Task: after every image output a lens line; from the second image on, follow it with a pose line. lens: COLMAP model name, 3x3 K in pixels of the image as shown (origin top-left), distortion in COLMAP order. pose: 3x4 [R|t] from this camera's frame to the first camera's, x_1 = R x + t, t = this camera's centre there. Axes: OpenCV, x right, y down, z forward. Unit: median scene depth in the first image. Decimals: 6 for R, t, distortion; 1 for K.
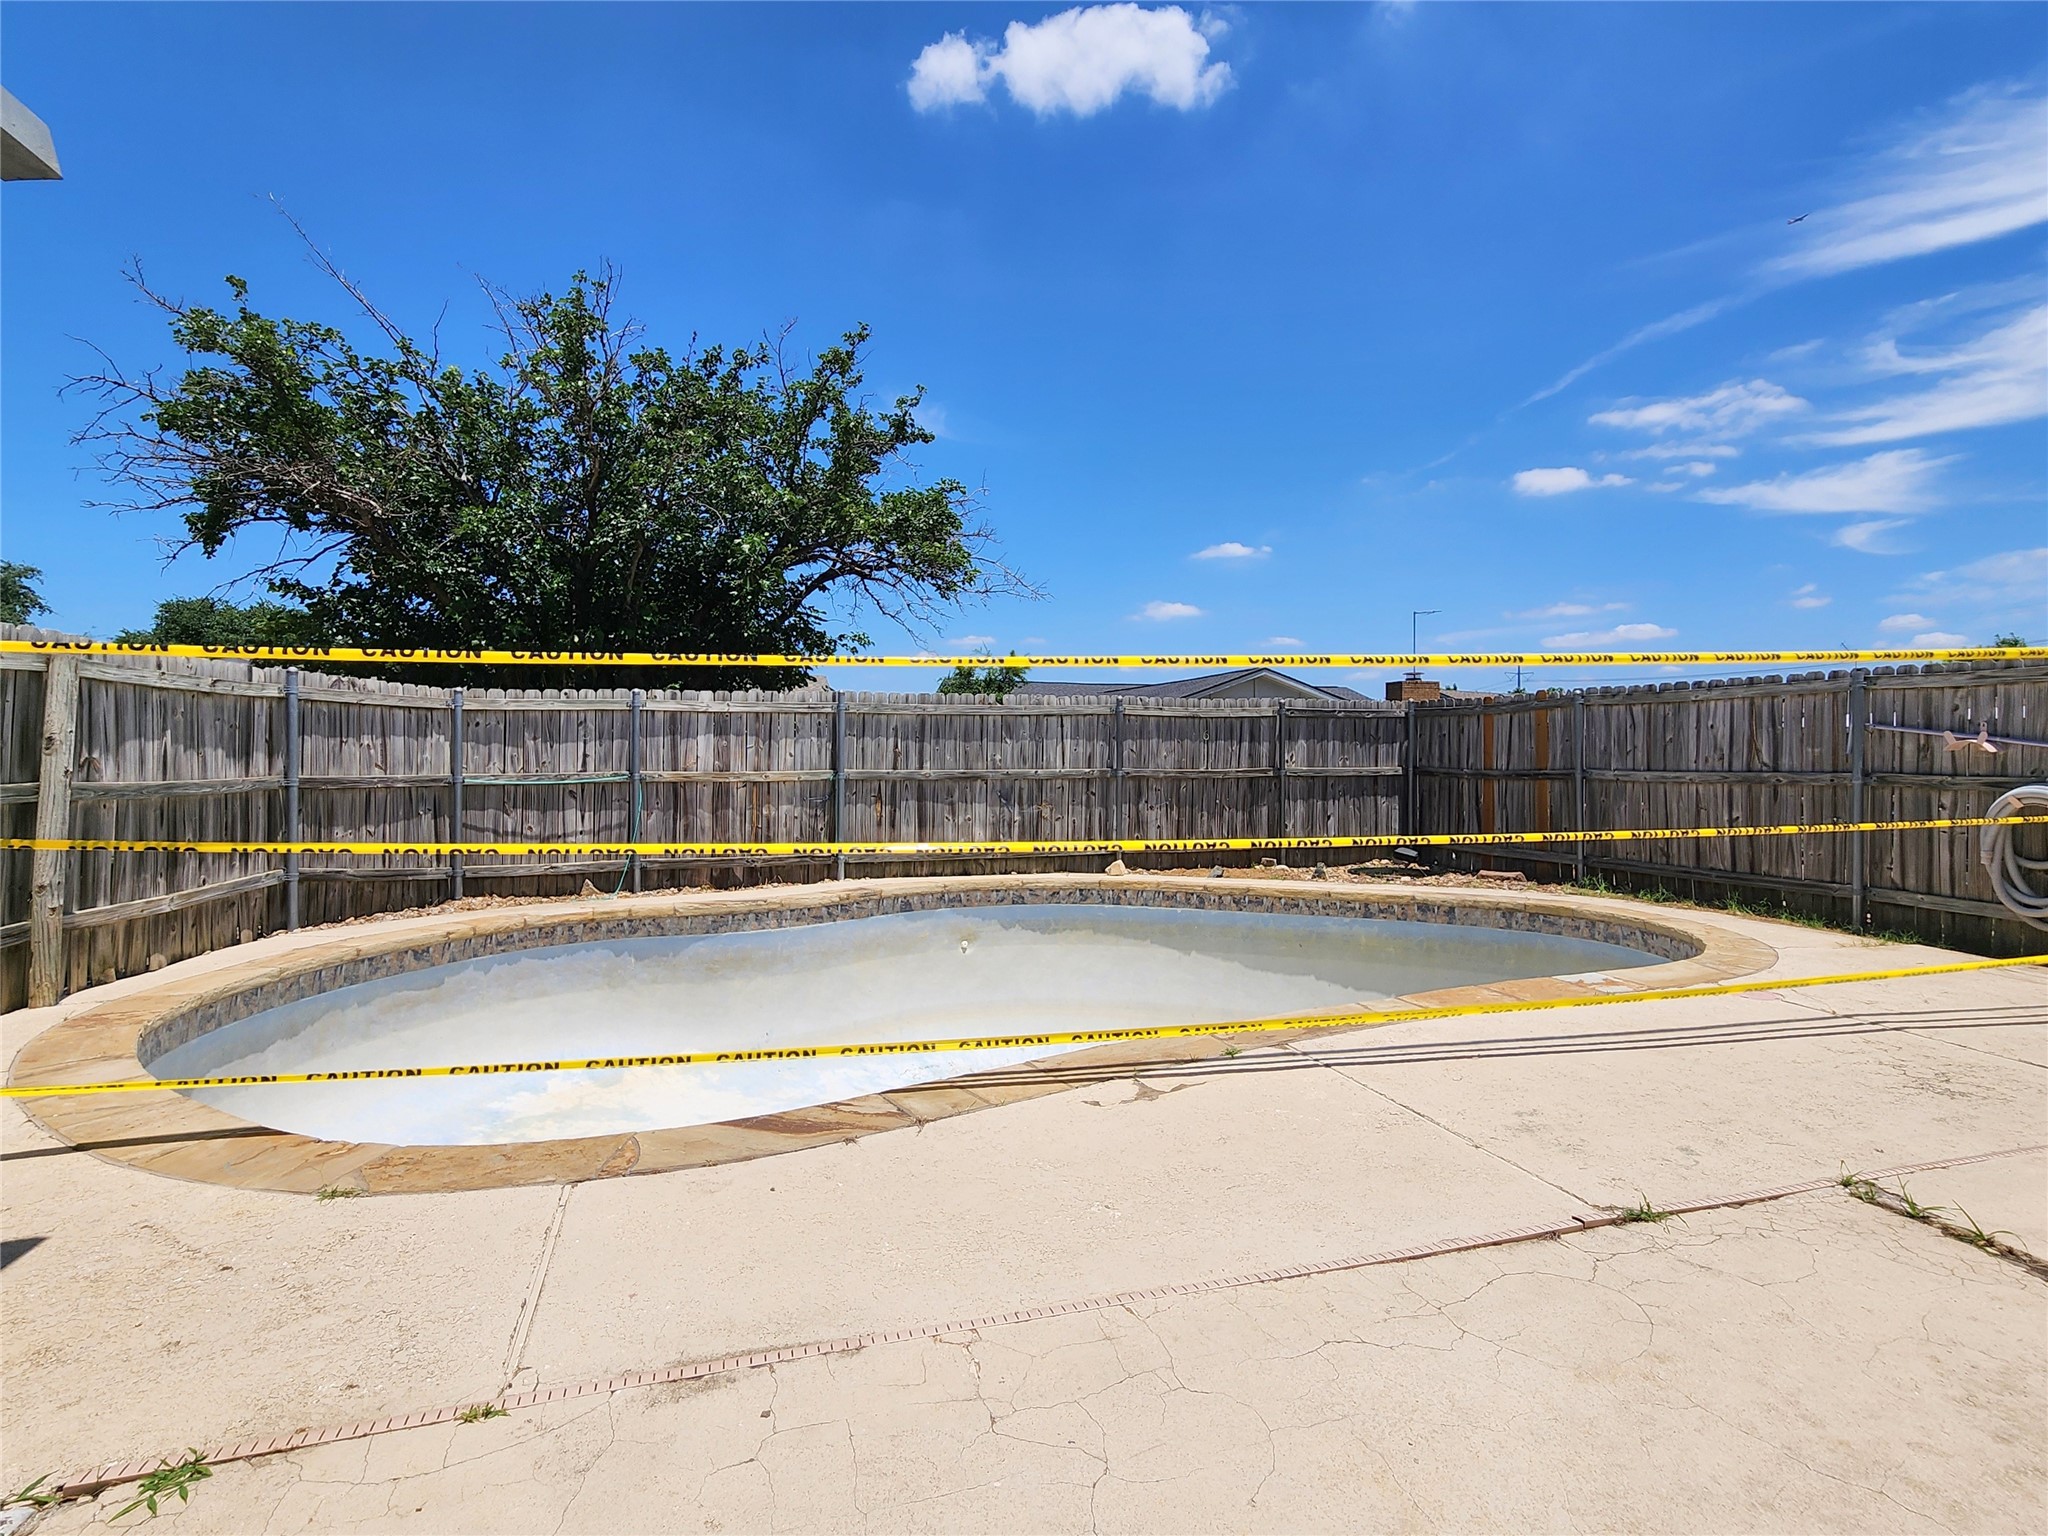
lens RADIAL K [[1002.3, 0, 1021.4], [0, 1002.3, 757.2], [0, 0, 1]] dist [0.003896, 0.000212]
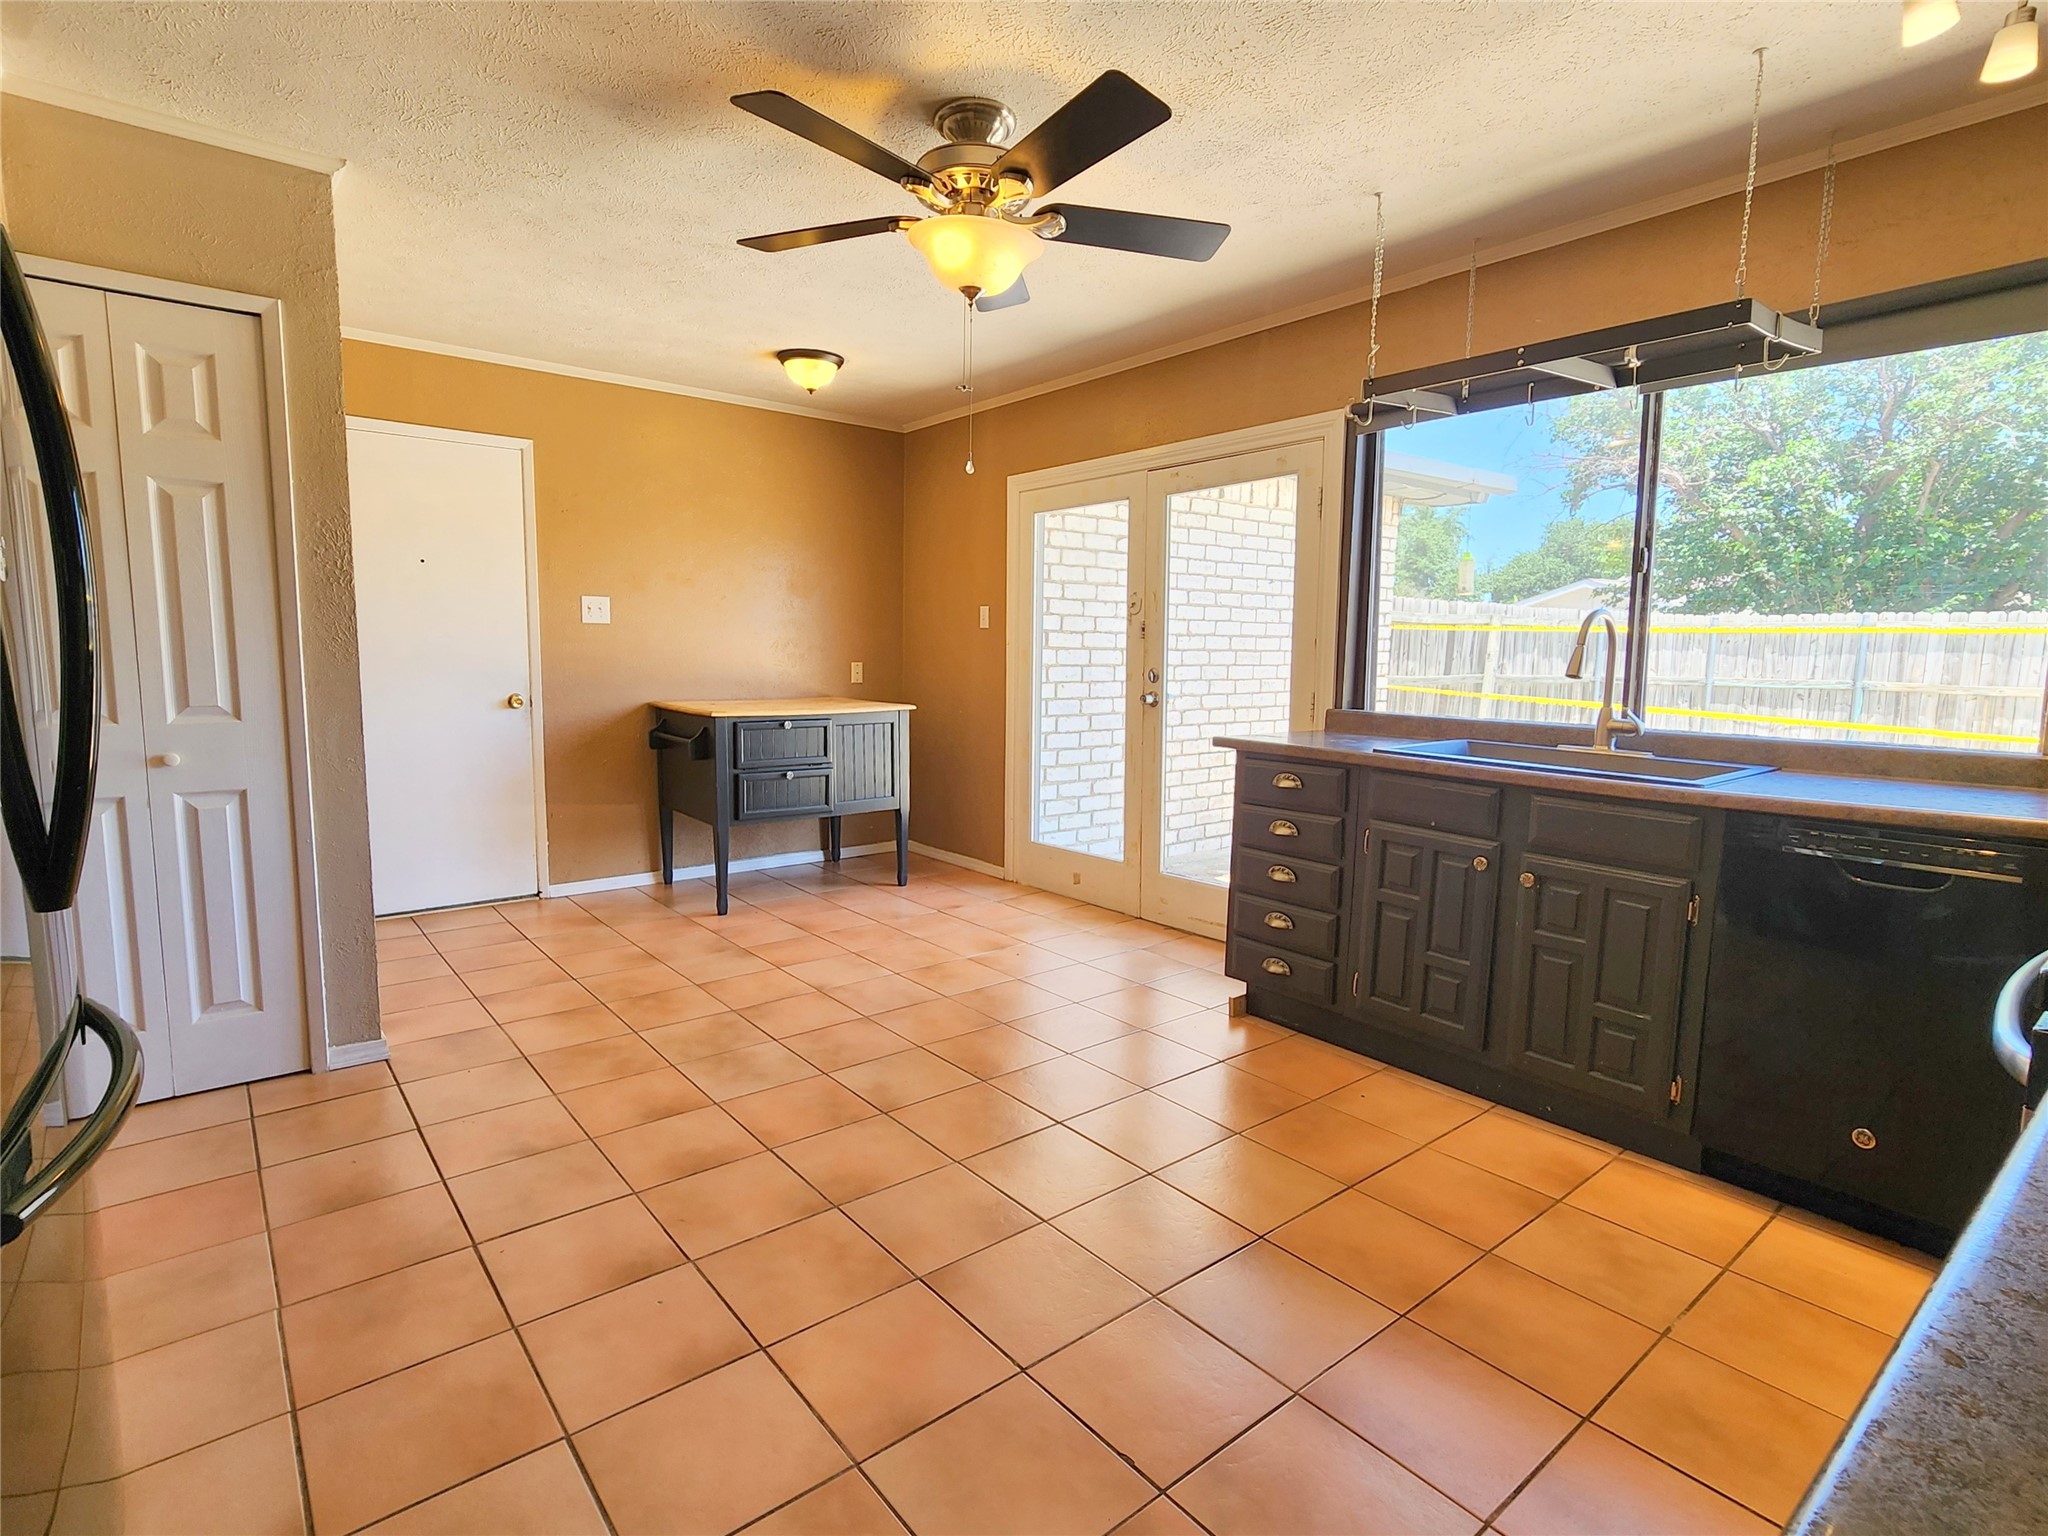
lens RADIAL K [[1004.1, 0, 1020.4], [0, 1004.1, 759.4], [0, 0, 1]] dist [-0.001808, -0.001325]
pose [[0.380393, 0.117434, -0.917339, 0.362847], [-0.019309, 0.992698, 0.119074, -0.016962], [0.924623, -0.027582, 0.379883, -0.417603]]
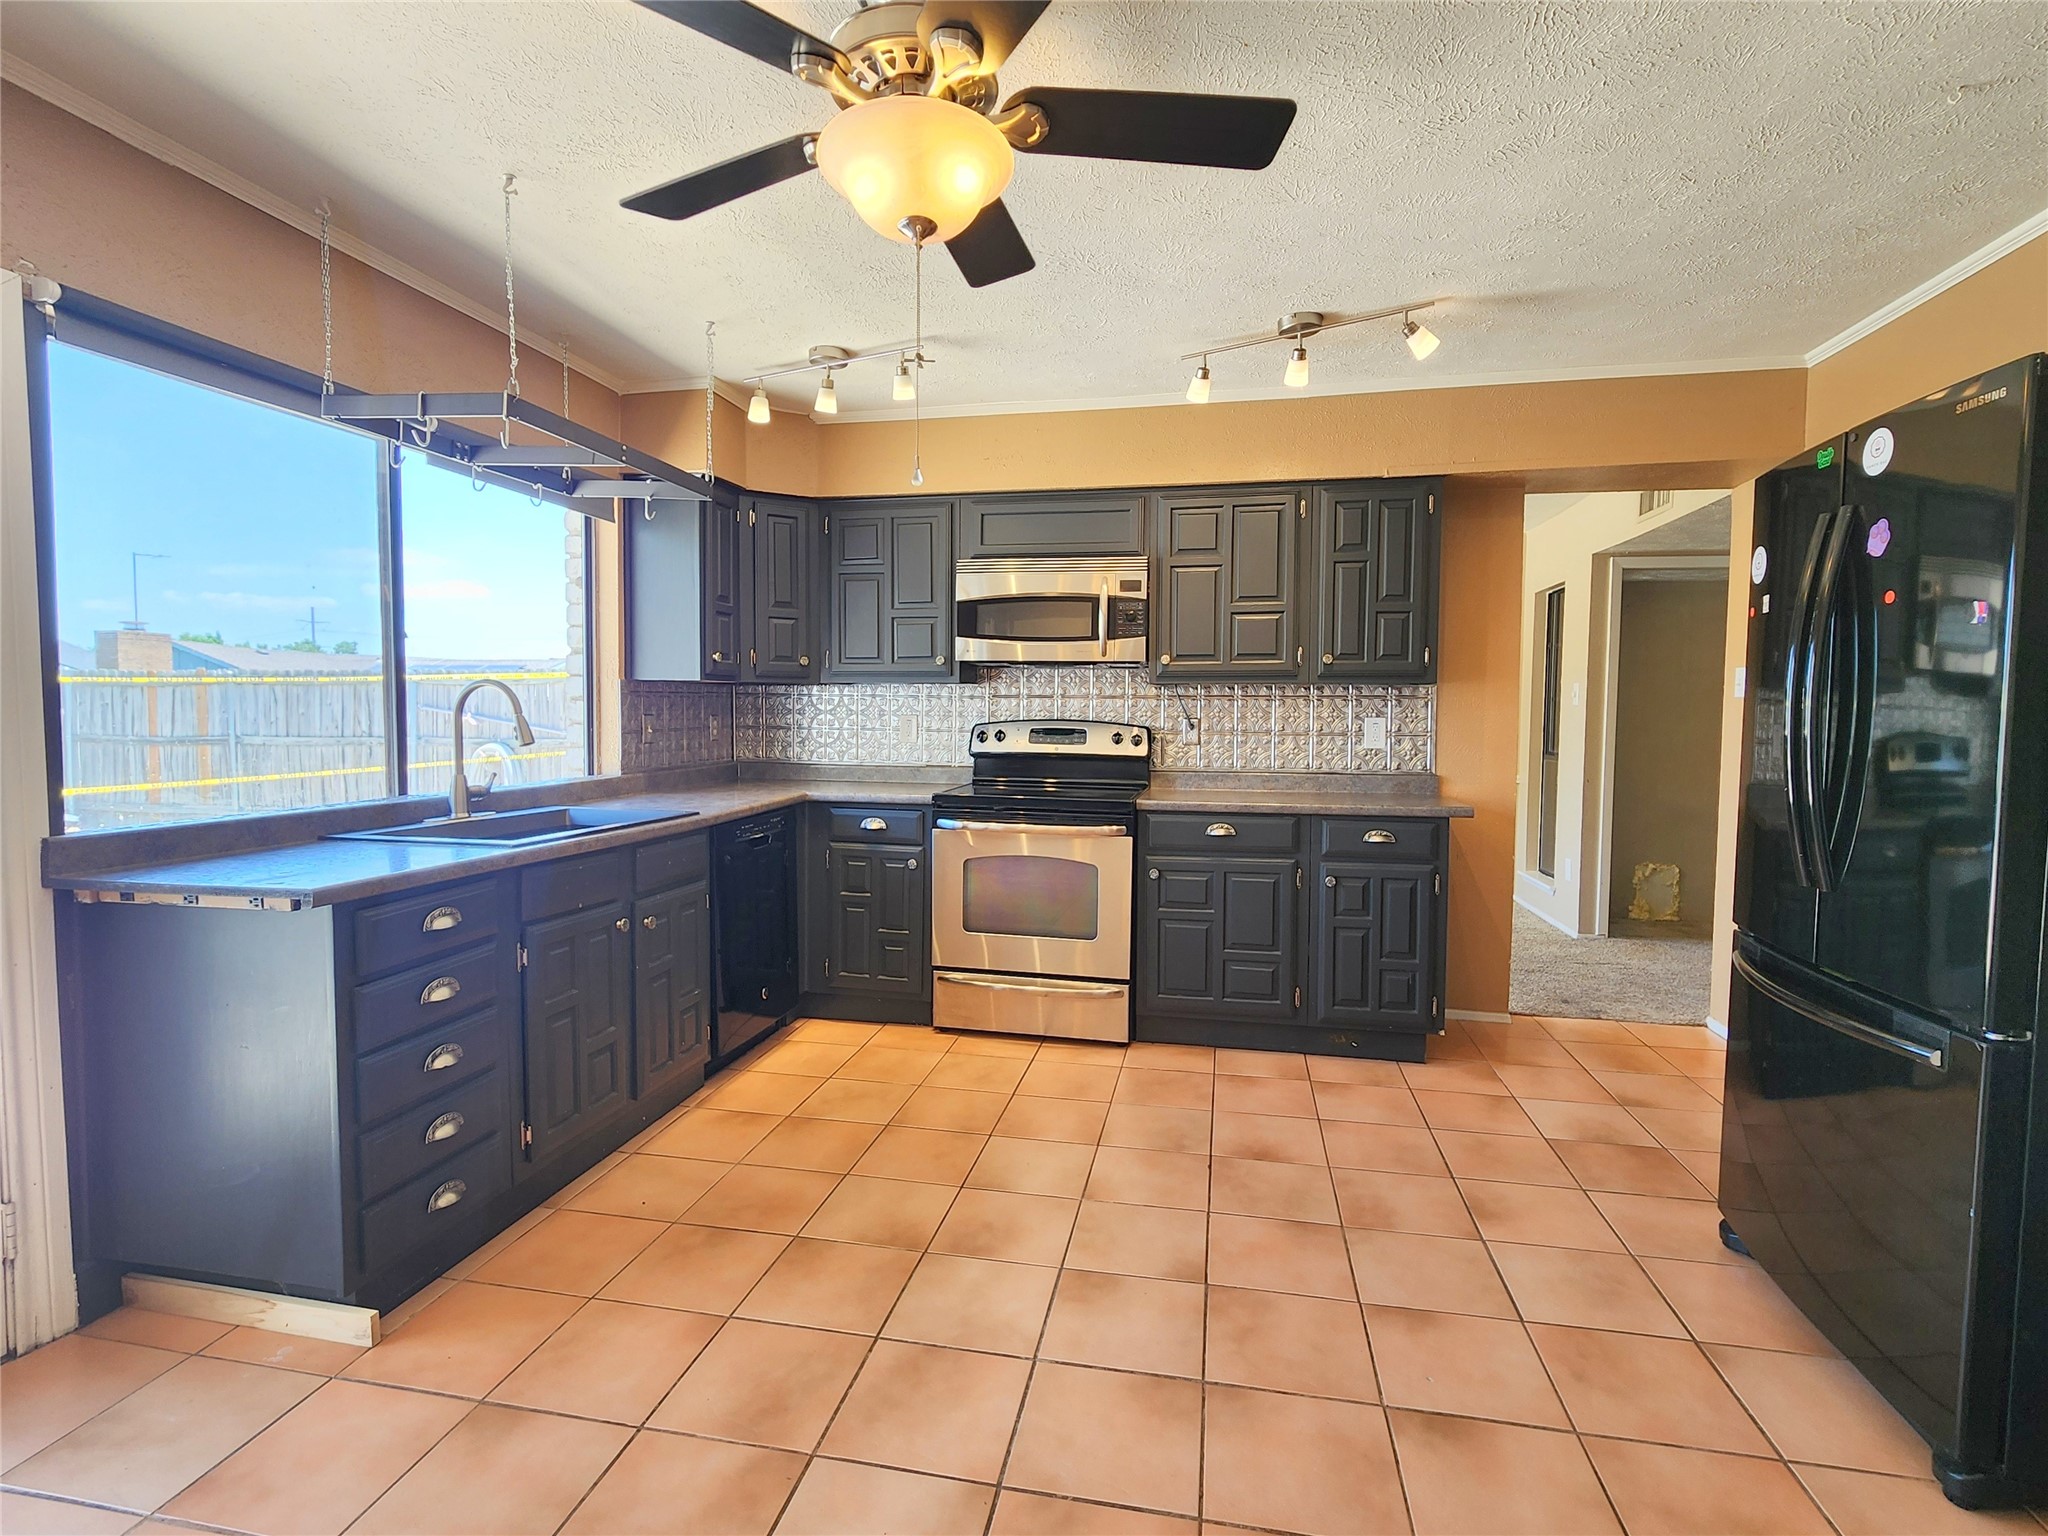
lens RADIAL K [[1004.1, 0, 1020.4], [0, 1004.1, 759.4], [0, 0, 1]] dist [-0.001808, -0.001325]
pose [[0.477341, -0.037205, 0.877930, -0.063624], [-0.004732, 0.998980, 0.044908, -0.018727], [-0.878705, -0.025591, 0.476678, -0.432514]]
